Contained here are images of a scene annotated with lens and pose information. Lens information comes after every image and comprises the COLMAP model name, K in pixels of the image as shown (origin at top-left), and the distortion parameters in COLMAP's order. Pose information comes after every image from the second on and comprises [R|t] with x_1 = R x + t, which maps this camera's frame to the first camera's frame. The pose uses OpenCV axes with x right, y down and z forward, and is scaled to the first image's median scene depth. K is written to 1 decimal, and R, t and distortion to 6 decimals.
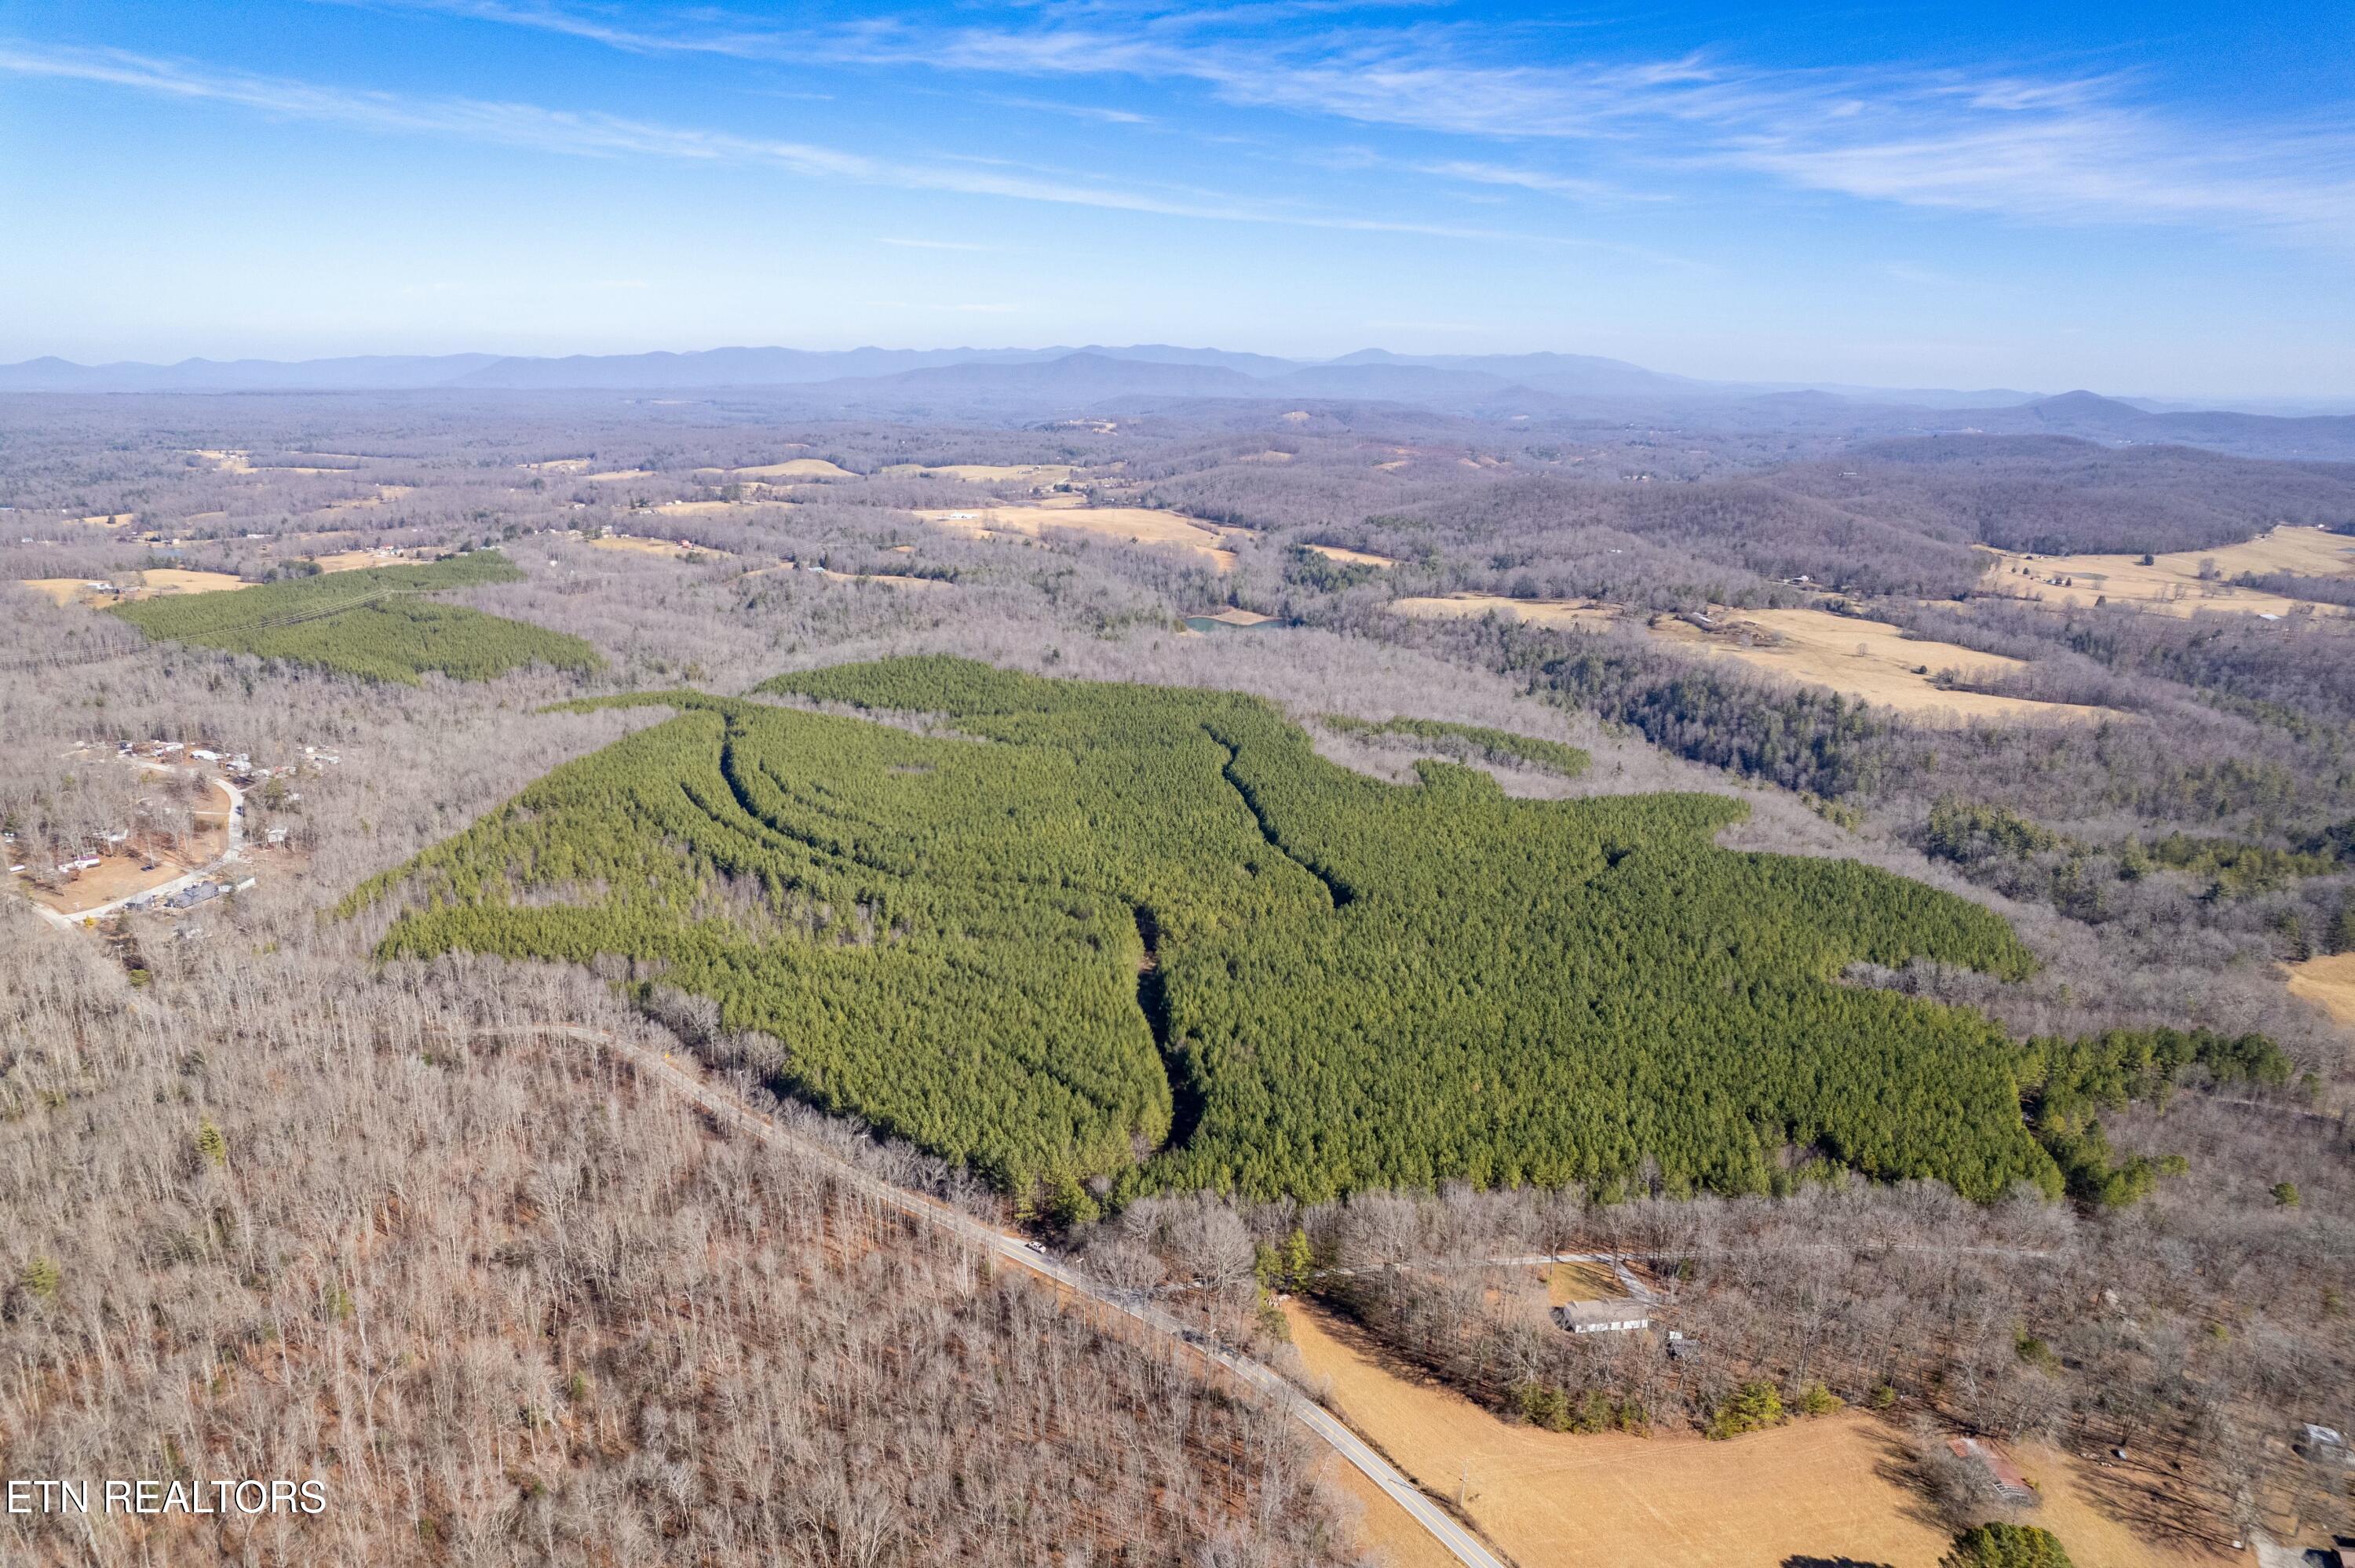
lens RADIAL K [[1534.2, 0, 1177.5], [0, 1534.2, 784.0], [0, 0, 1]] dist [-0.077425, 0.074578]
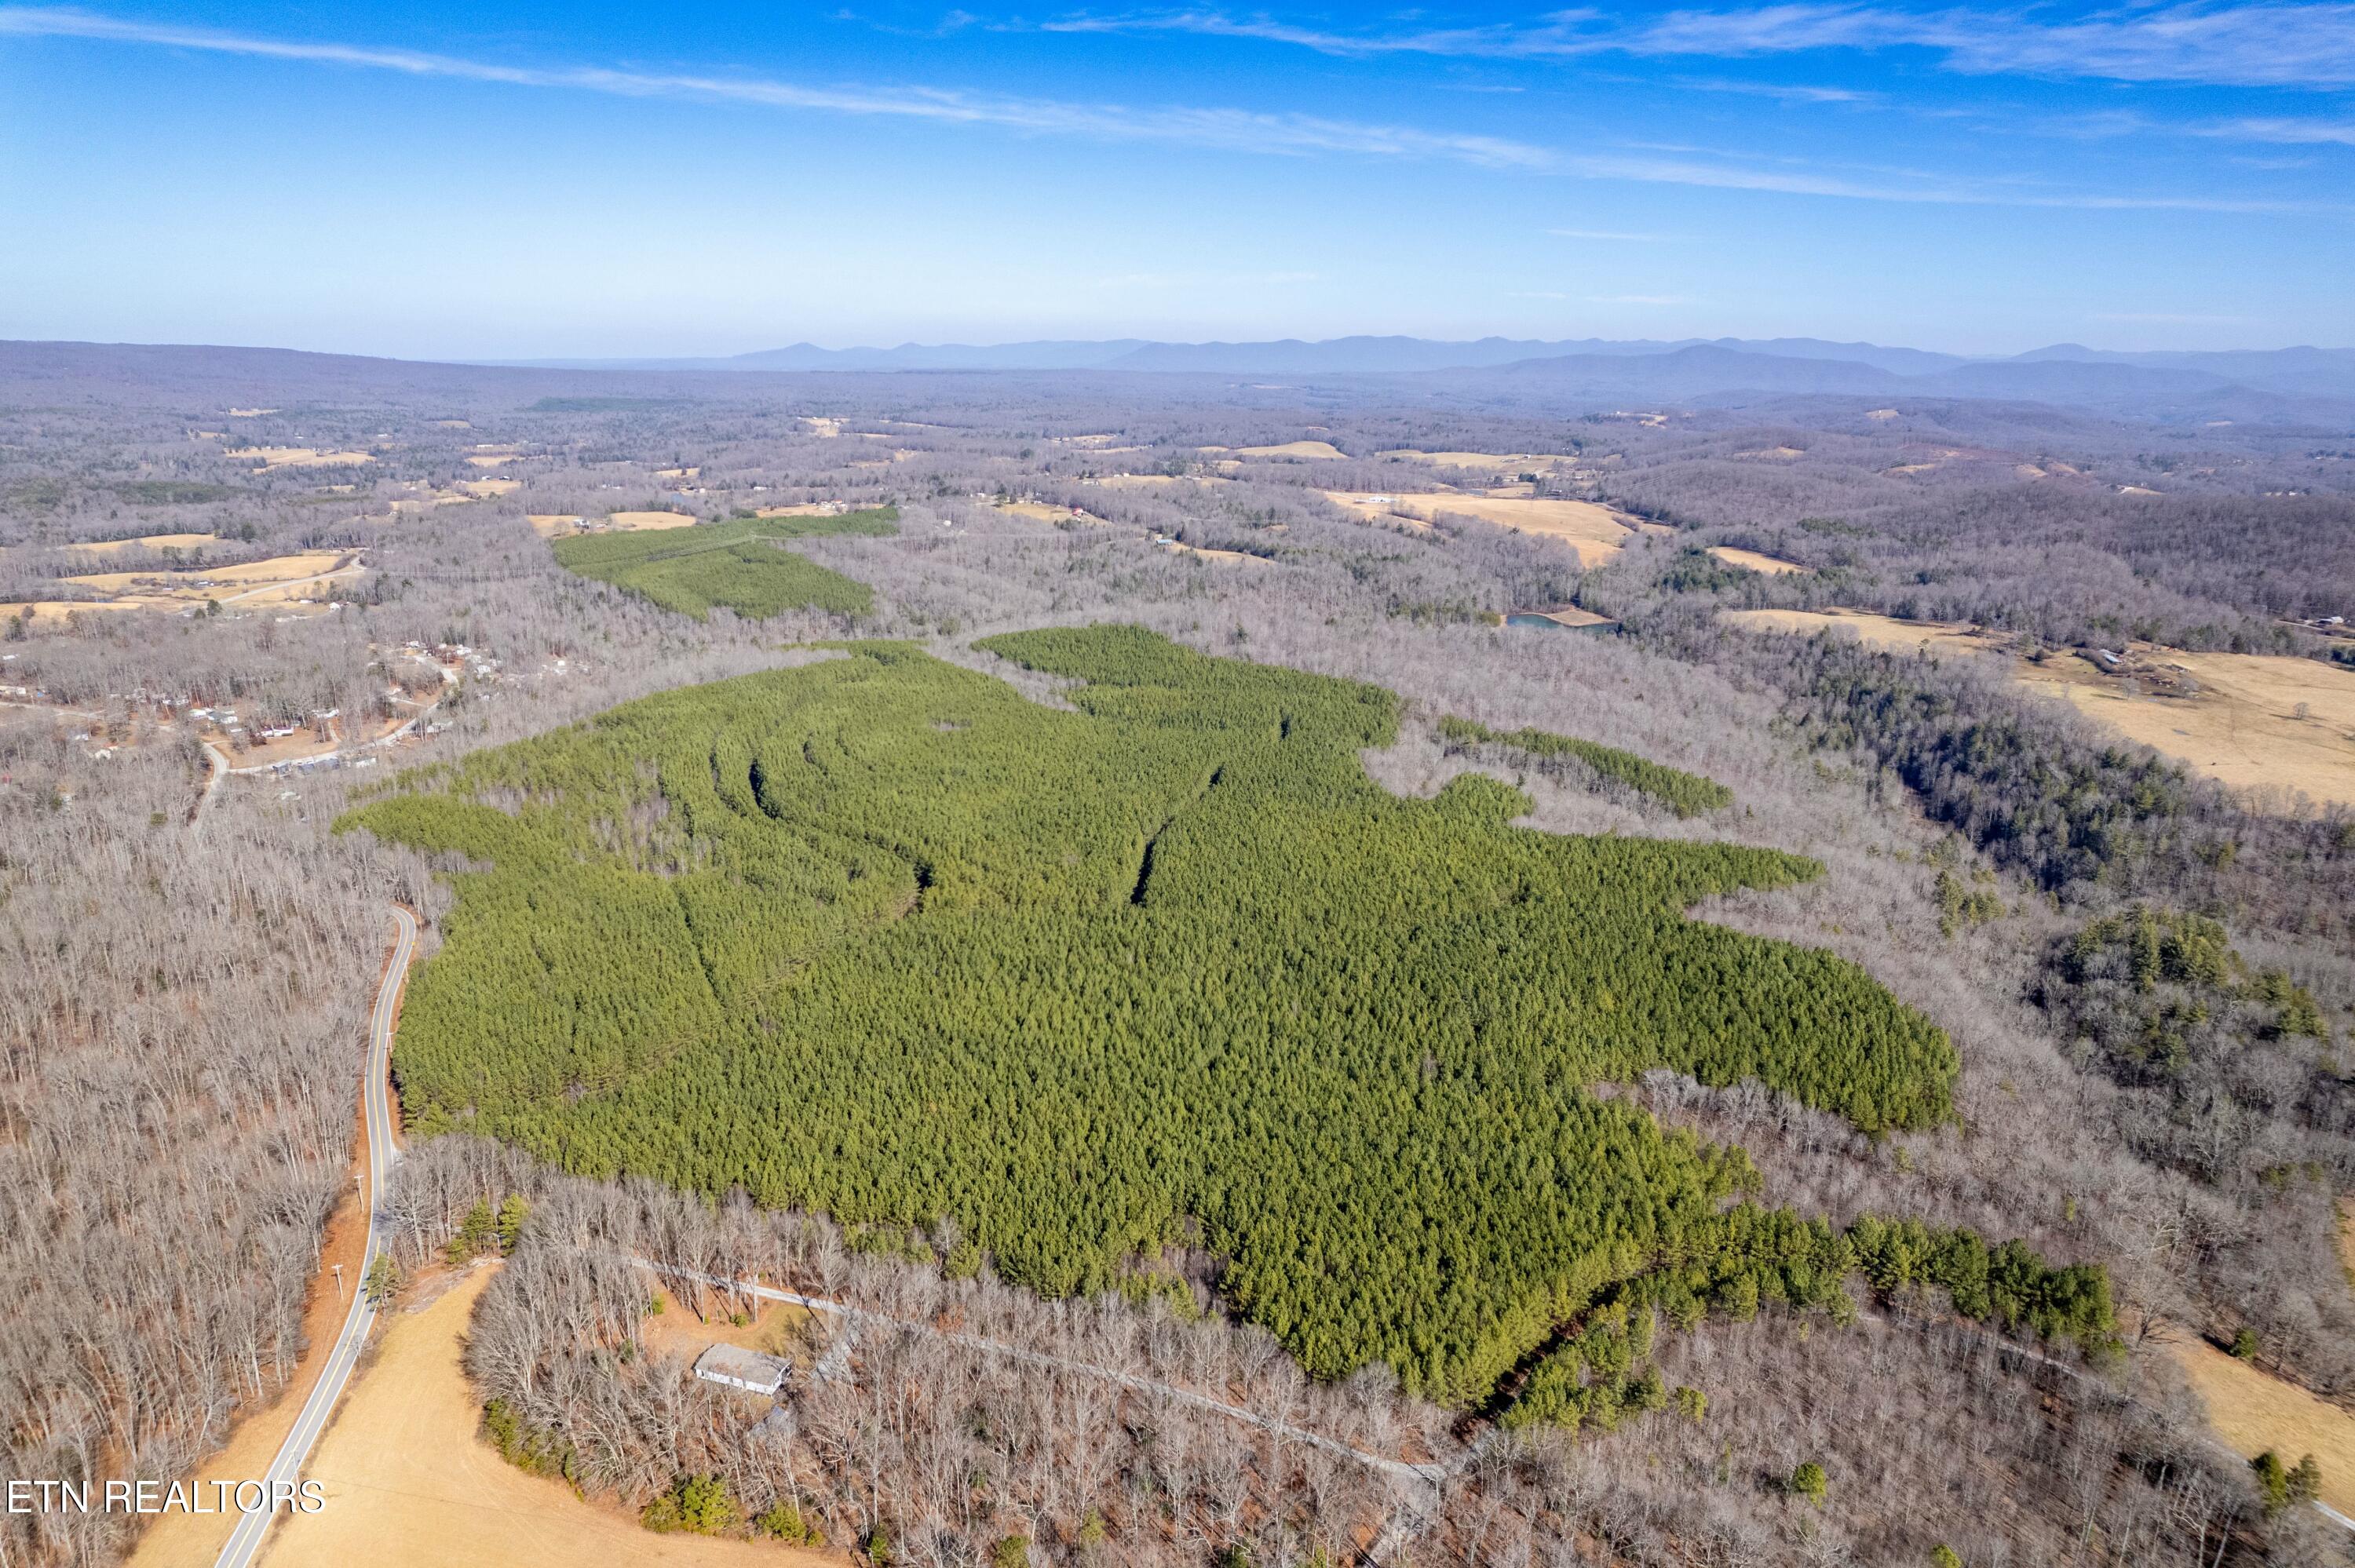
lens RADIAL K [[1534.2, 0, 1177.5], [0, 1534.2, 784.0], [0, 0, 1]] dist [-0.077425, 0.074578]
pose [[0.915599, 0.111684, -0.386271, 0.231077], [-0.109883, 0.993583, 0.026817, -0.010135], [0.386787, 0.017891, 0.921995, 0.082686]]
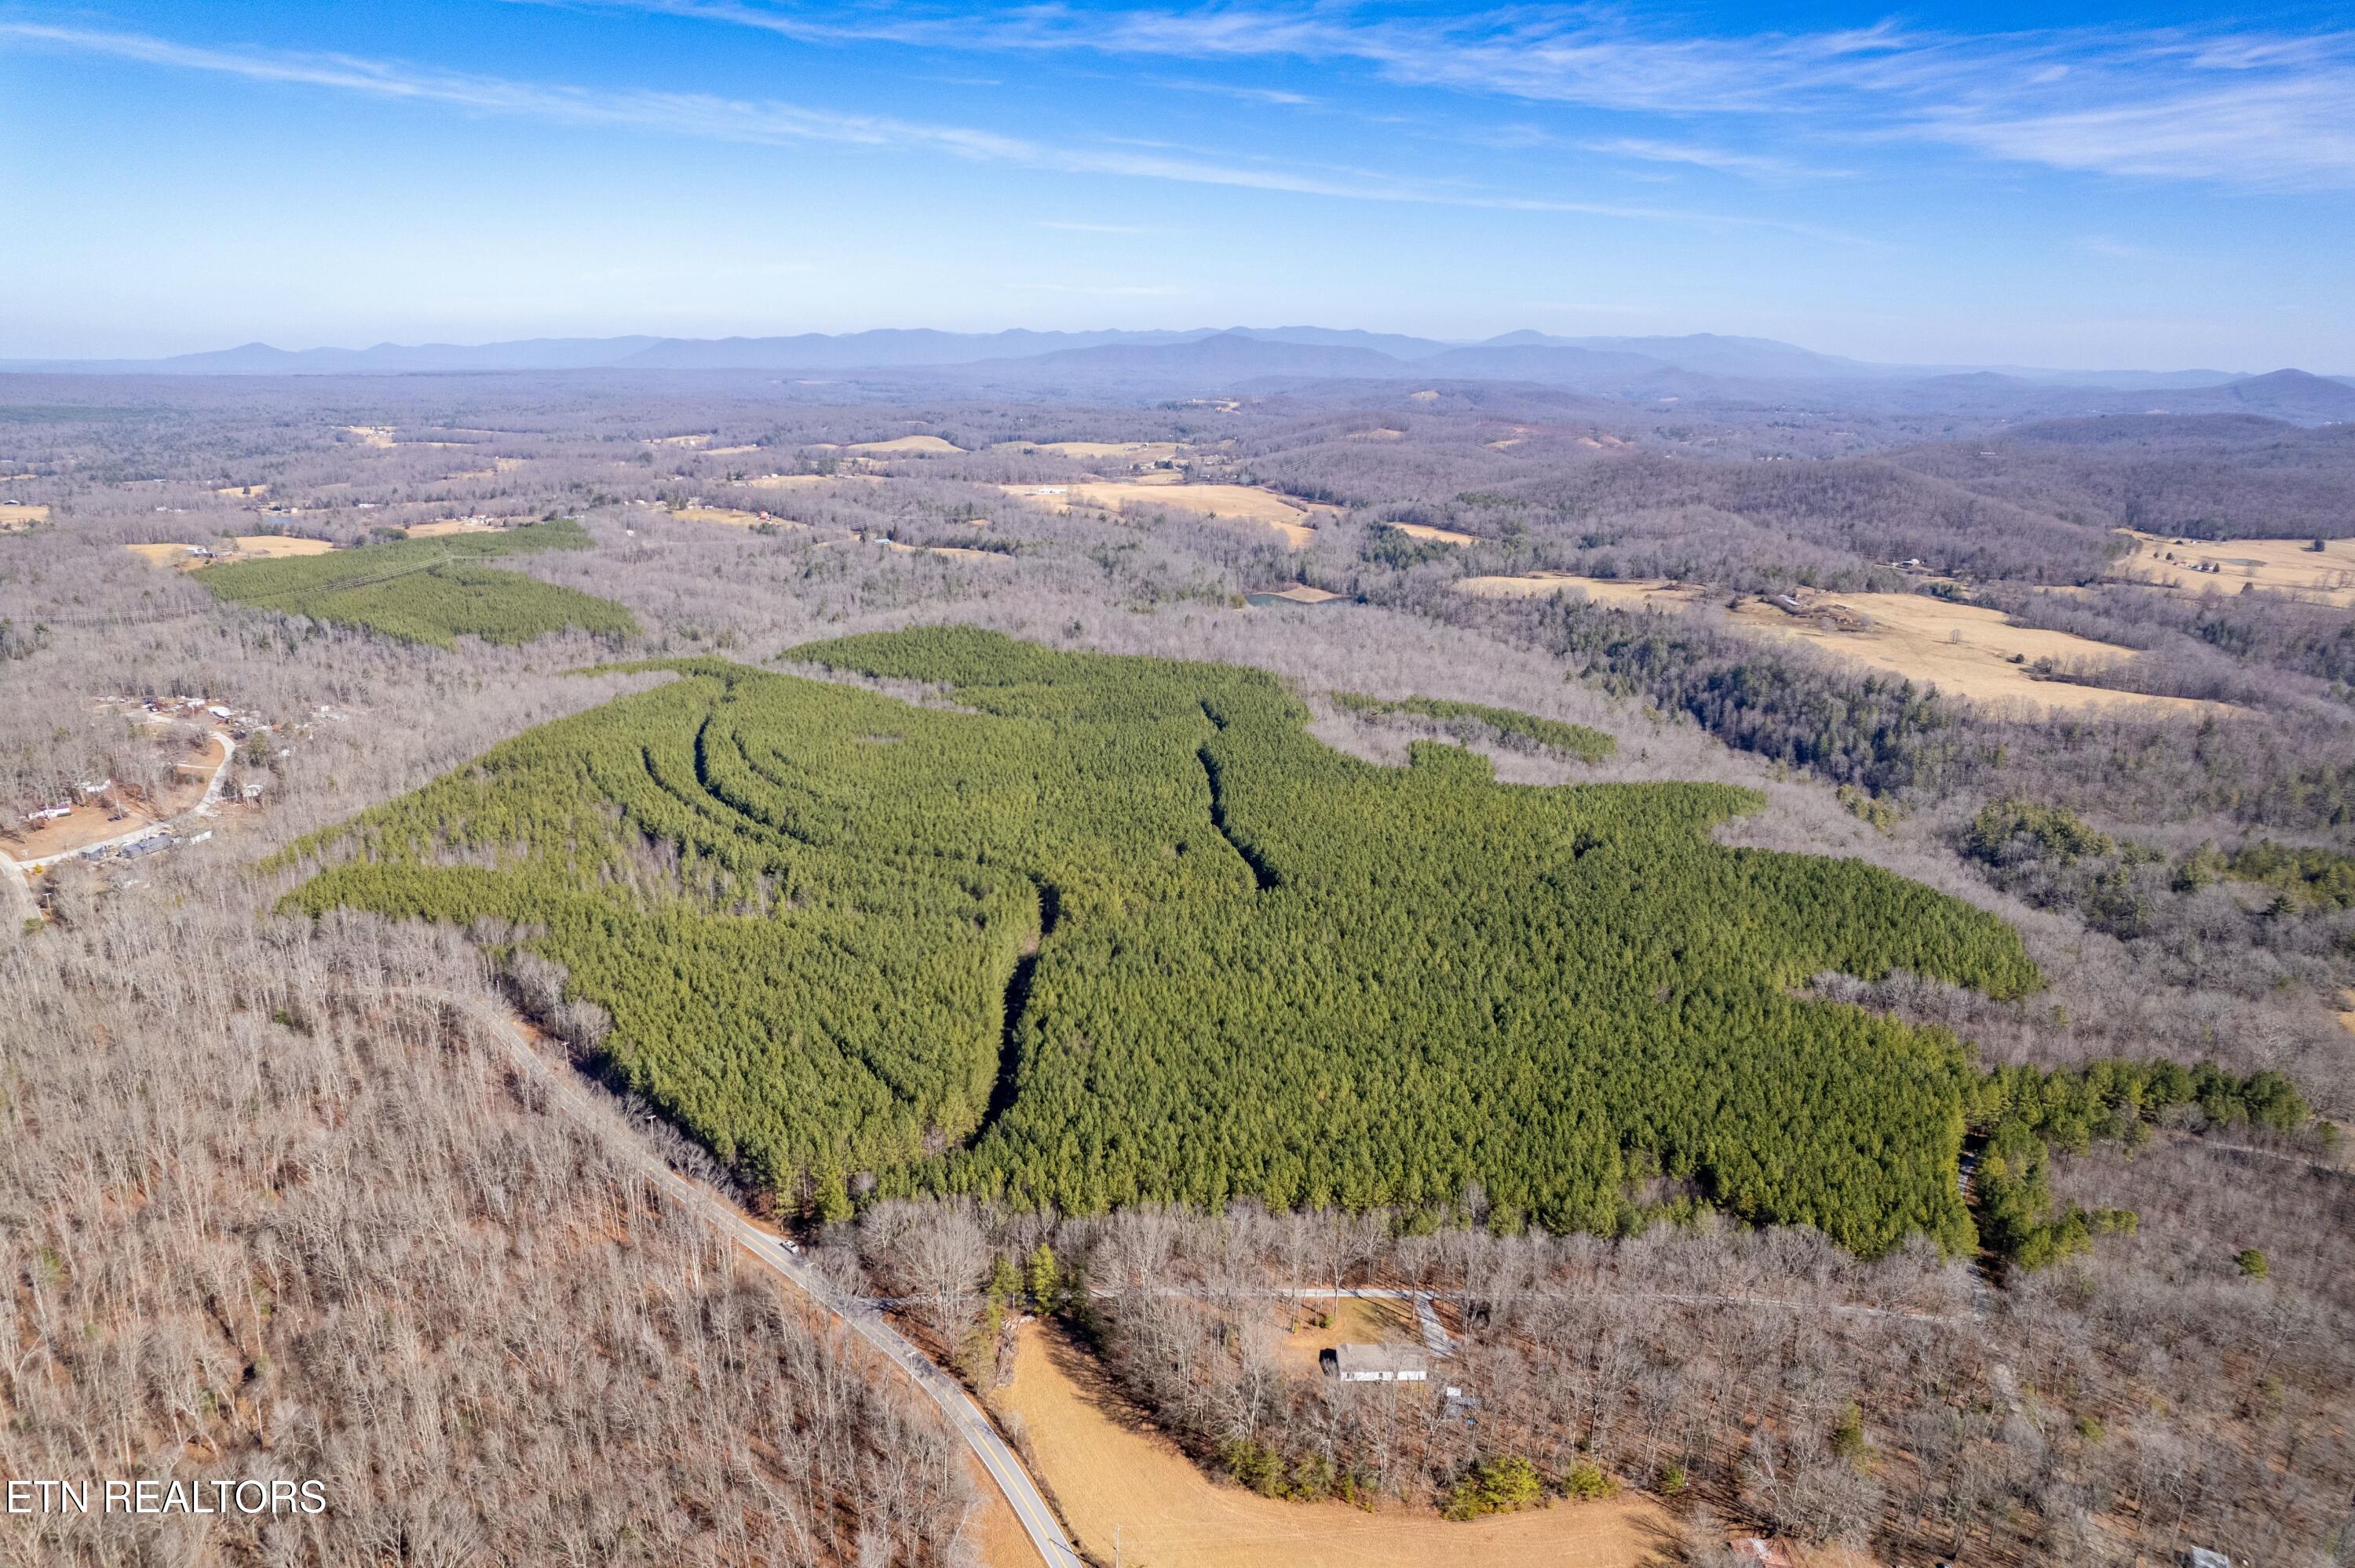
lens RADIAL K [[1534.2, 0, 1177.5], [0, 1534.2, 784.0], [0, 0, 1]] dist [-0.077425, 0.074578]
pose [[0.995044, 0.024325, -0.096412, 0.069196], [-0.023335, 0.999663, 0.011378, 0.002366], [0.096656, -0.009072, 0.995277, 0.033277]]
